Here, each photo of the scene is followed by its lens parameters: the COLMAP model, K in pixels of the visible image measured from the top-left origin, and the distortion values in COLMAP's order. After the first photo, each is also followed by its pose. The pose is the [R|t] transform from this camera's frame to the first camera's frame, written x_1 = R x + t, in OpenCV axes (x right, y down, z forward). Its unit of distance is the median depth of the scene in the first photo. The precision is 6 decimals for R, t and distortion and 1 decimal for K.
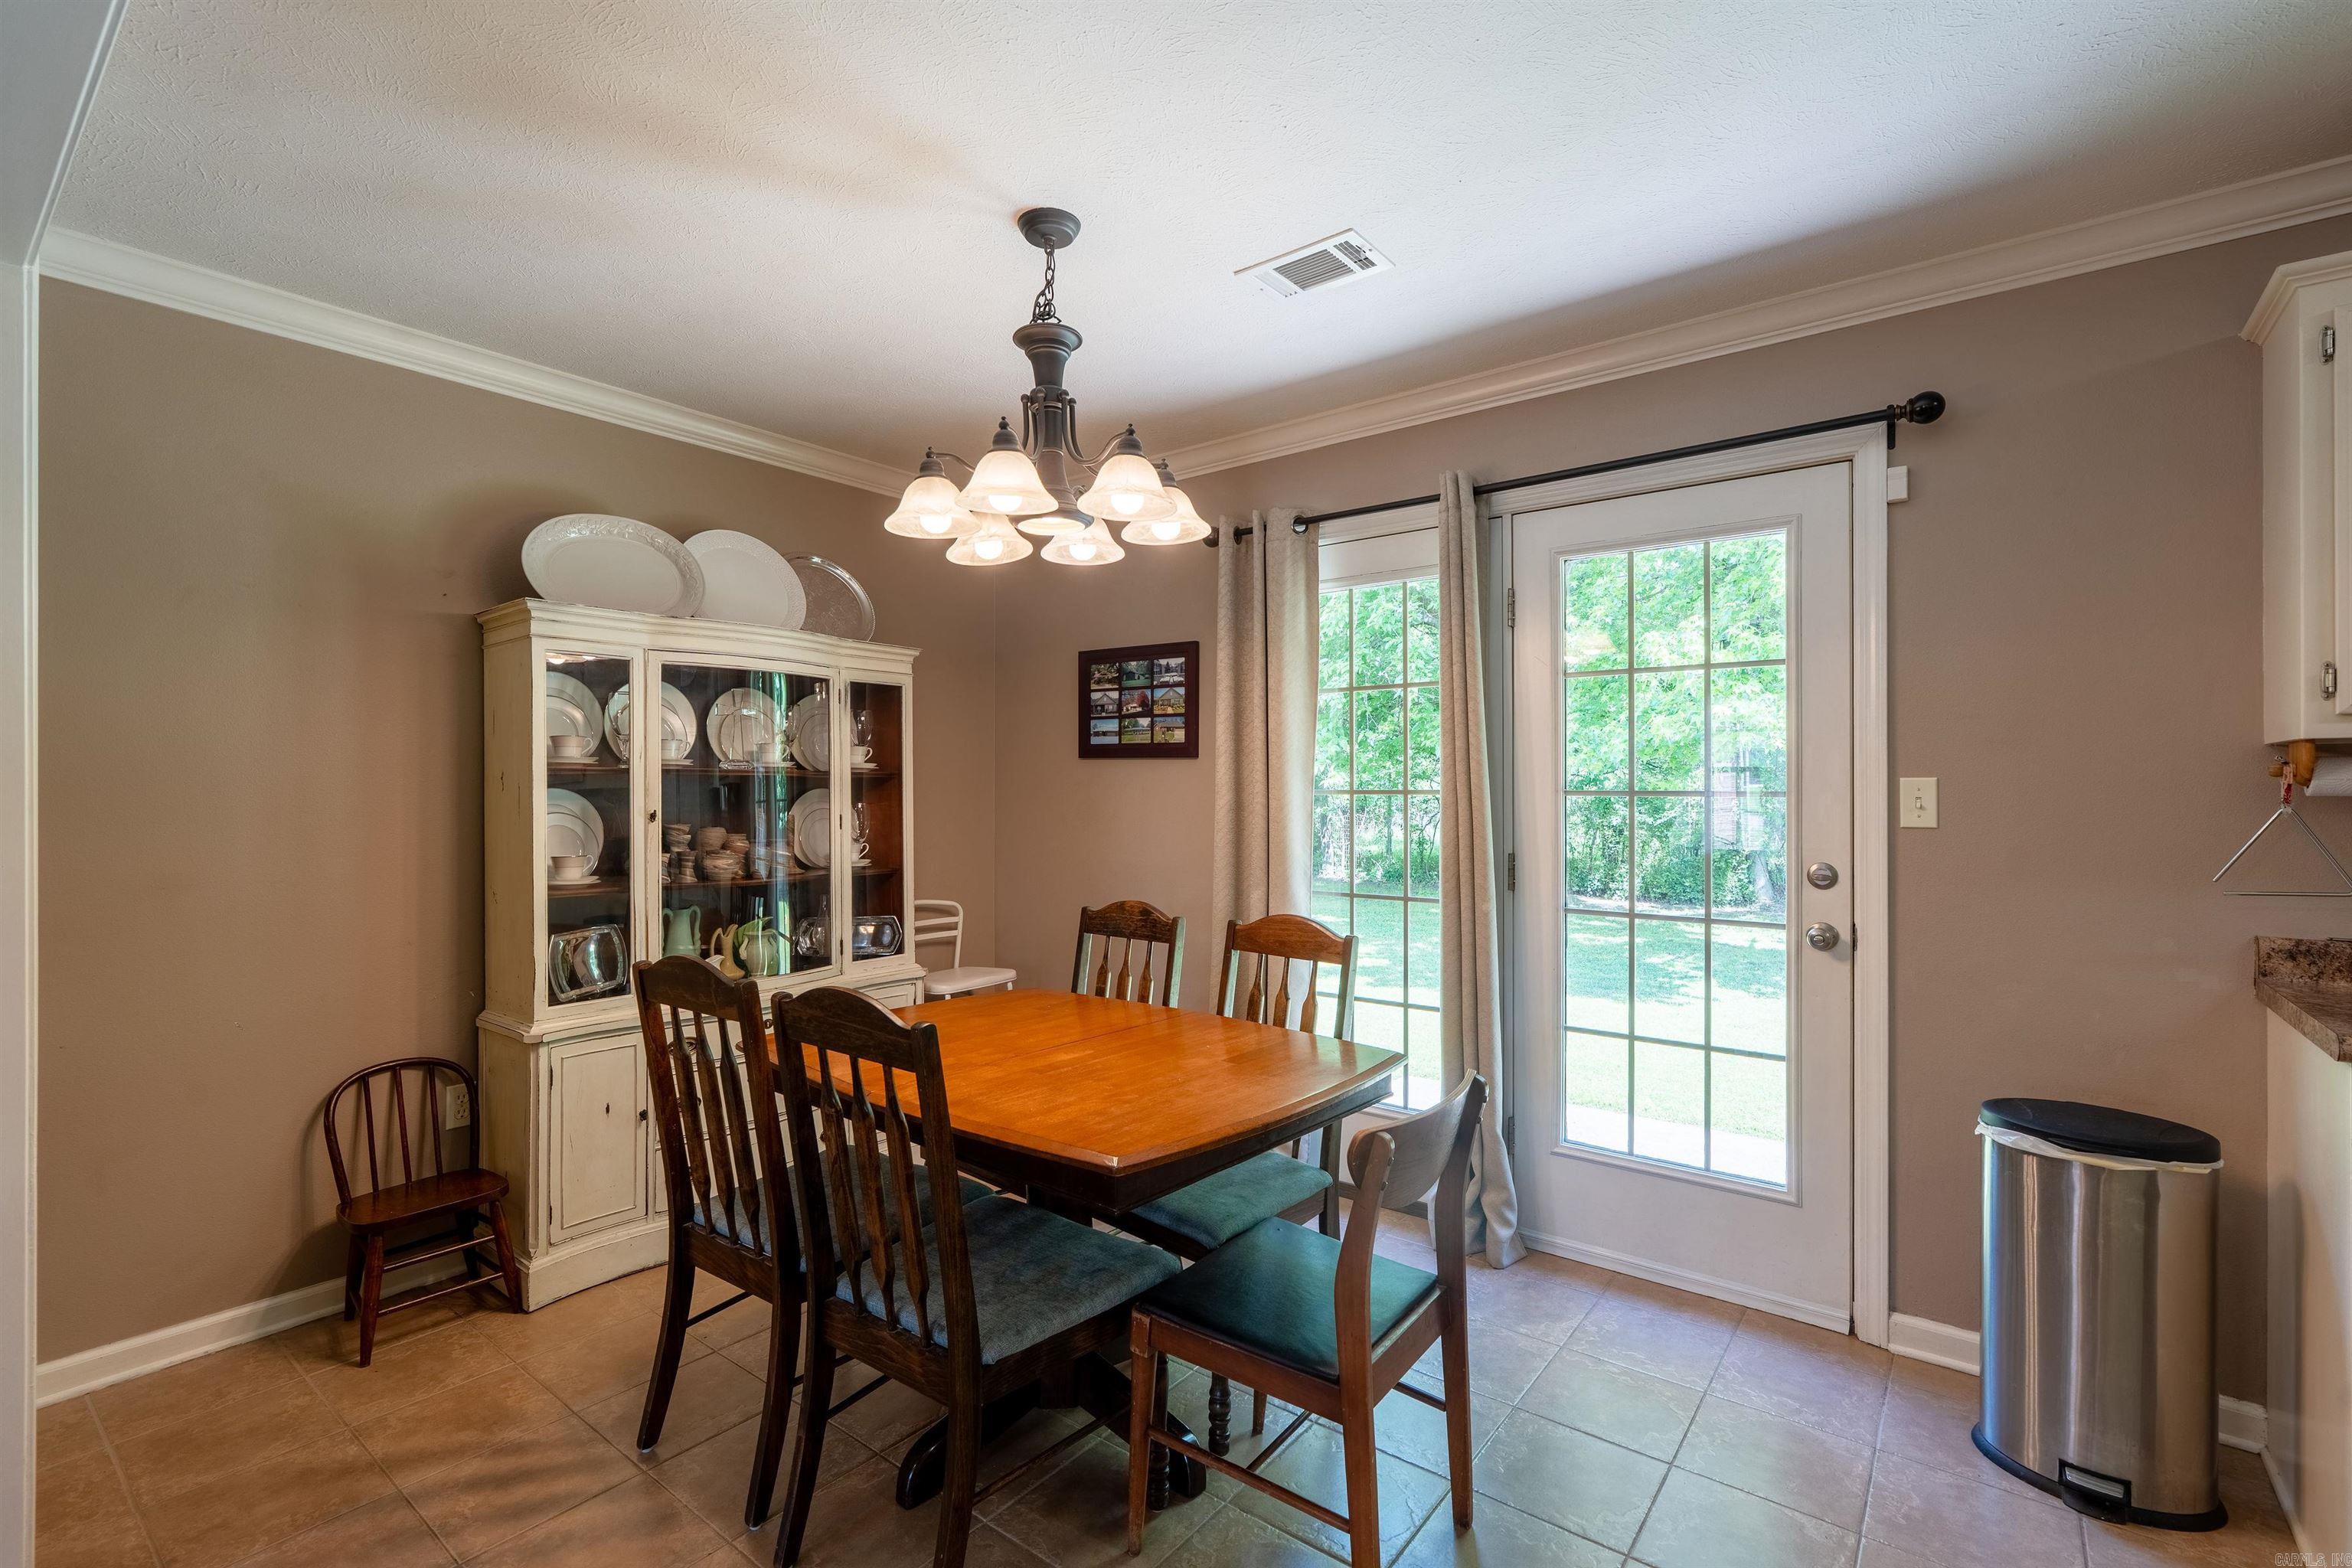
lens RADIAL K [[1046.1, 0, 1178.6], [0, 1046.1, 781.0], [0, 0, 1]] dist [-0.007528, 0.002328]
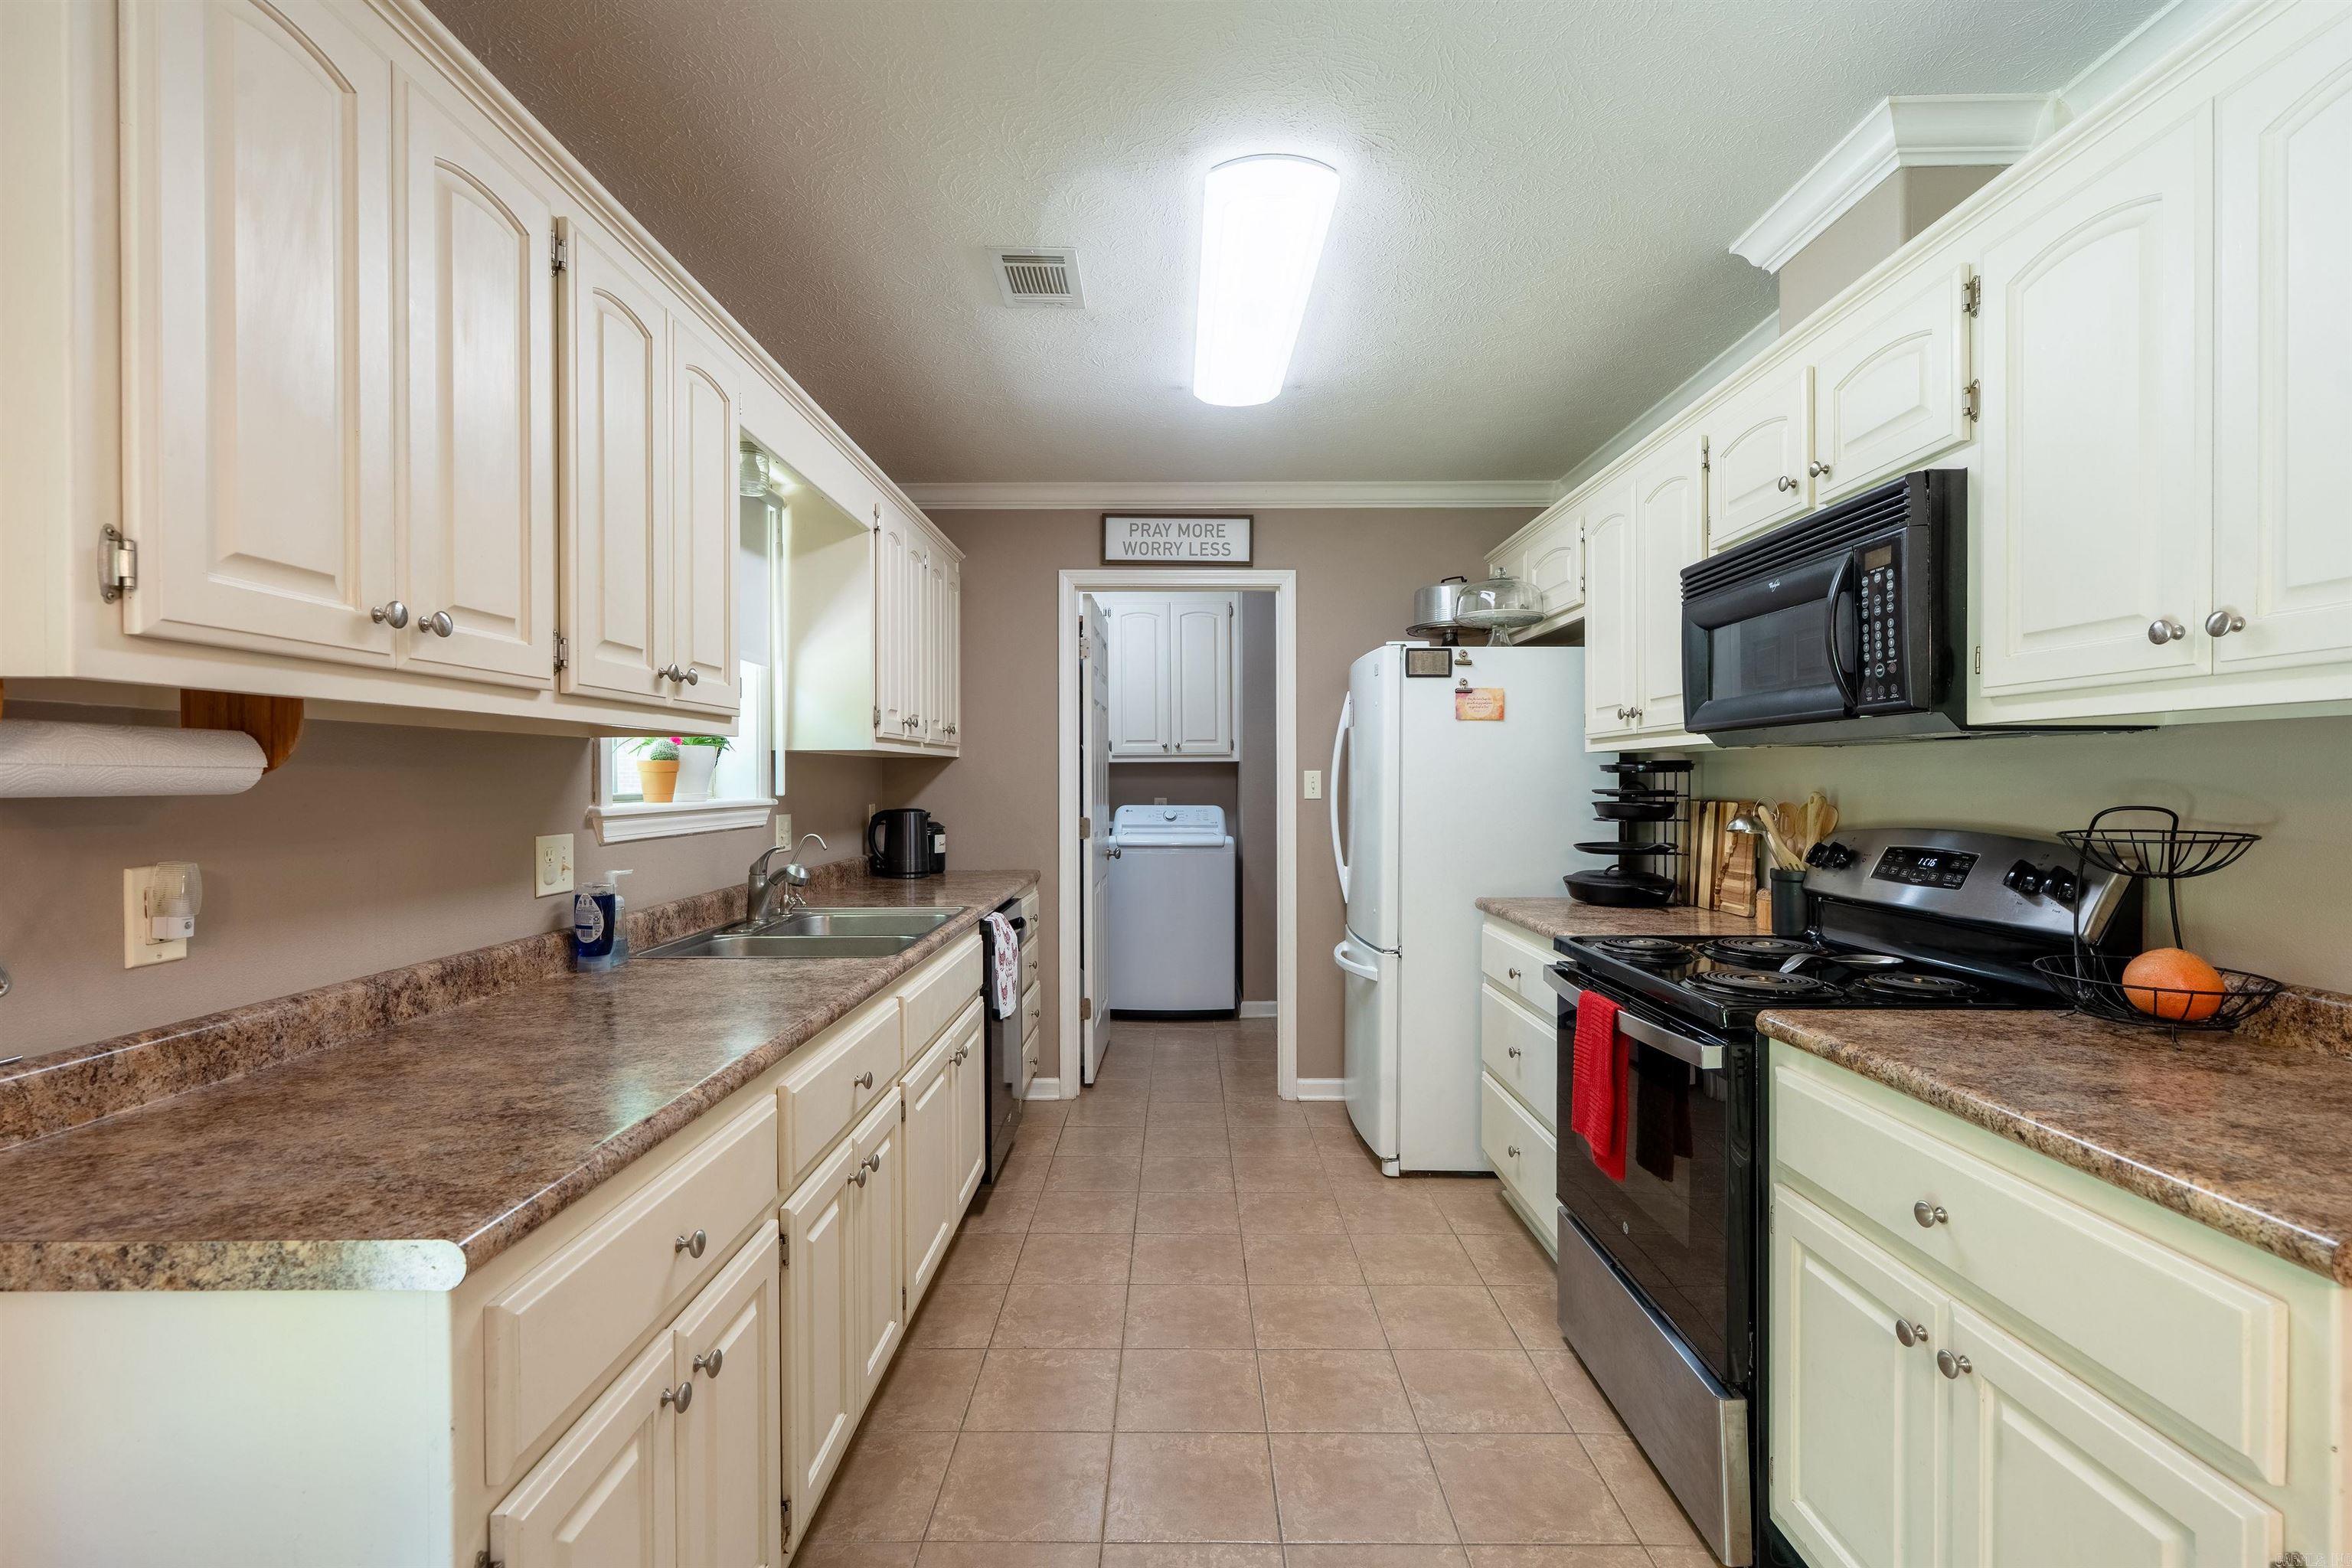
lens RADIAL K [[1046.1, 0, 1173.6], [0, 1046.1, 781.8], [0, 0, 1]] dist [-0.007528, 0.002328]
pose [[-0.611499, -0.002819, 0.791240, 0.357813], [-0.000070, 0.999994, 0.003509, 0.004802], [-0.791245, 0.002090, -0.611495, 0.799903]]
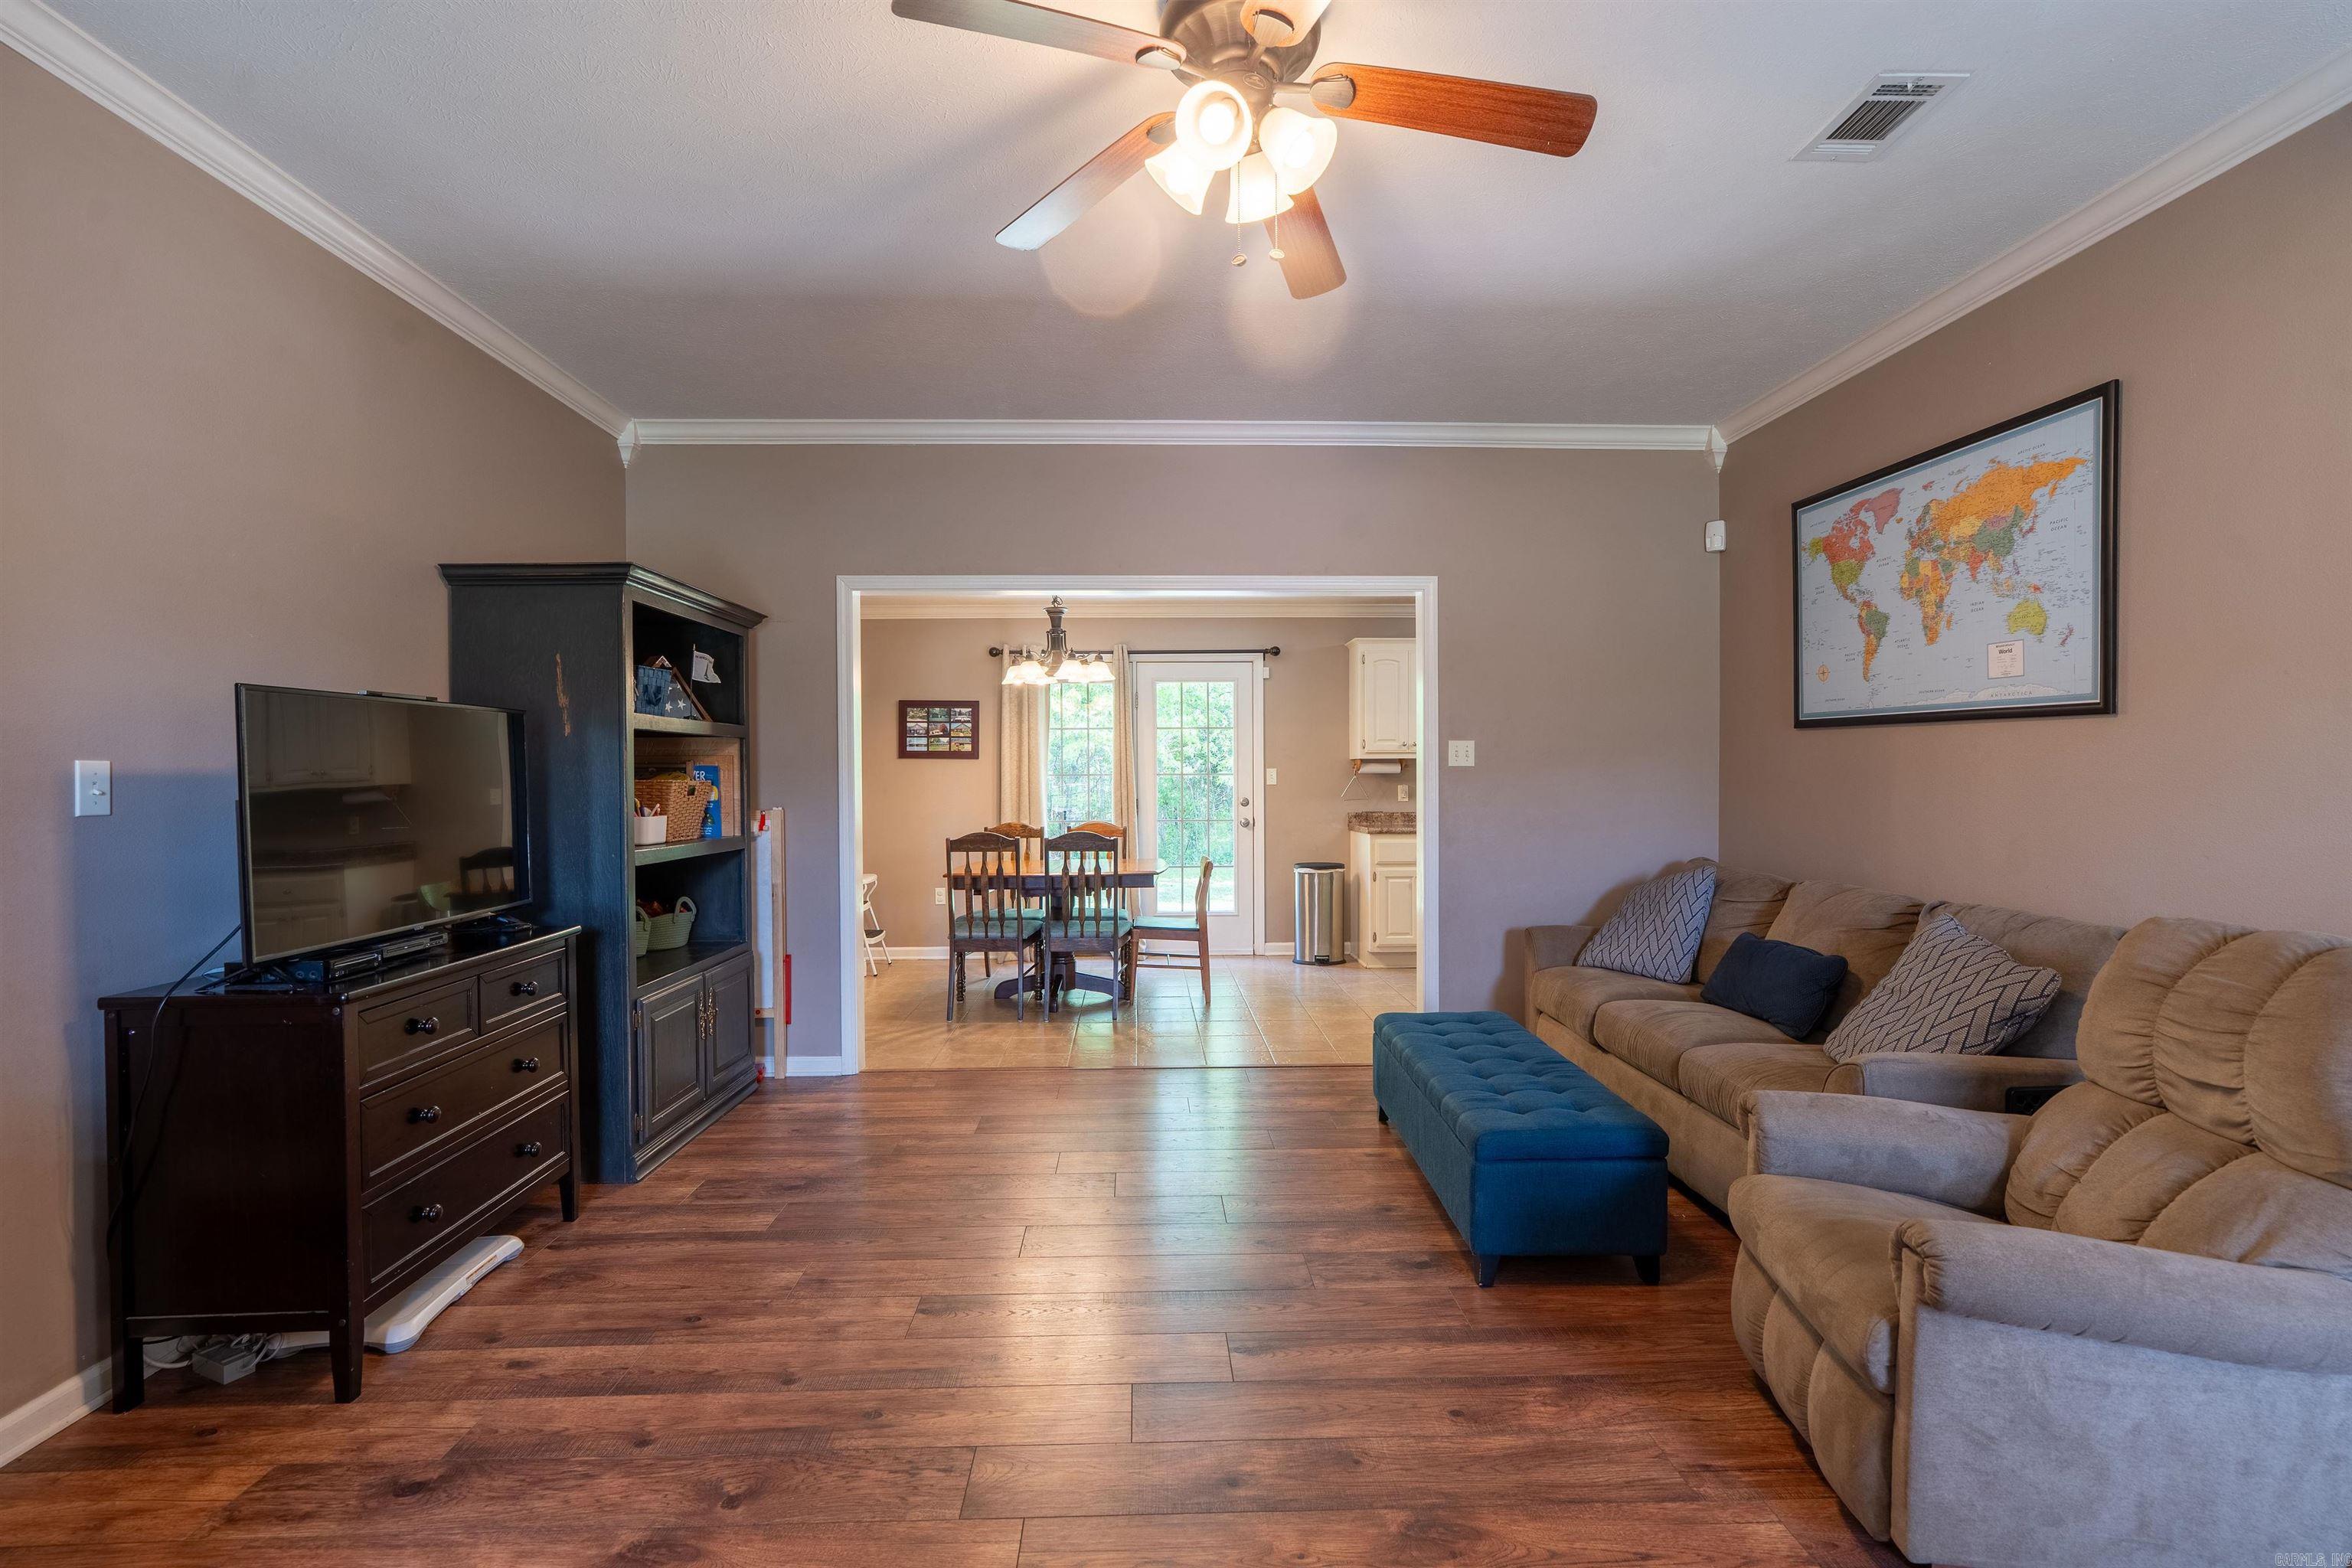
lens RADIAL K [[1046.1, 0, 1176.6], [0, 1046.1, 785.3], [0, 0, 1]] dist [-0.007528, 0.002328]
pose [[0.779067, -0.008372, 0.626884, -1.733208], [0.002406, 0.999943, 0.010364, 0.016230], [-0.626936, -0.006566, 0.779043, -1.477360]]
